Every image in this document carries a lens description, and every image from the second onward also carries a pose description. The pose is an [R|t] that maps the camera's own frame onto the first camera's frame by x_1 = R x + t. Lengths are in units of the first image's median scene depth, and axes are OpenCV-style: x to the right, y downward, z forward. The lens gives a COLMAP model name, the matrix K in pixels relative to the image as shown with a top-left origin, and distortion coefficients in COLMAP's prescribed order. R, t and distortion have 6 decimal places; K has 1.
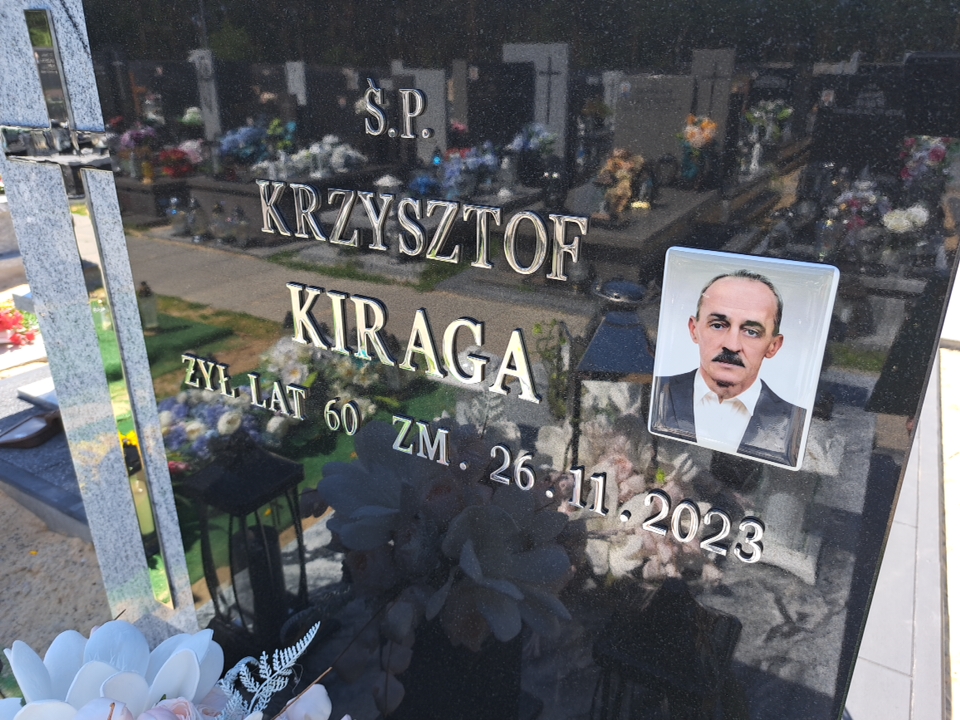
lens RADIAL K [[689.3, 0, 480.0], [0, 689.3, 360.0], [0, 0, 1]] dist [0.035549, -0.002217]
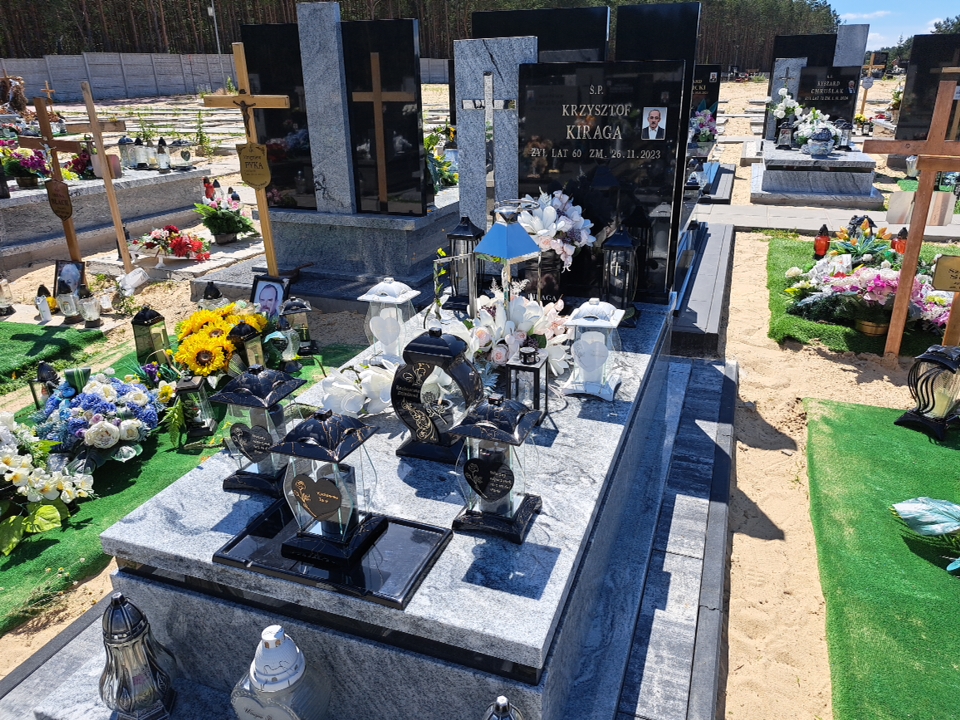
lens RADIAL K [[689.3, 0, 480.0], [0, 689.3, 360.0], [0, 0, 1]] dist [0.035549, -0.002217]
pose [[0.981369, -0.086115, 0.171754, -2.306980], [0.088353, 0.996074, -0.005417, 1.887369], [-0.170613, 0.020491, 0.985125, -4.625541]]
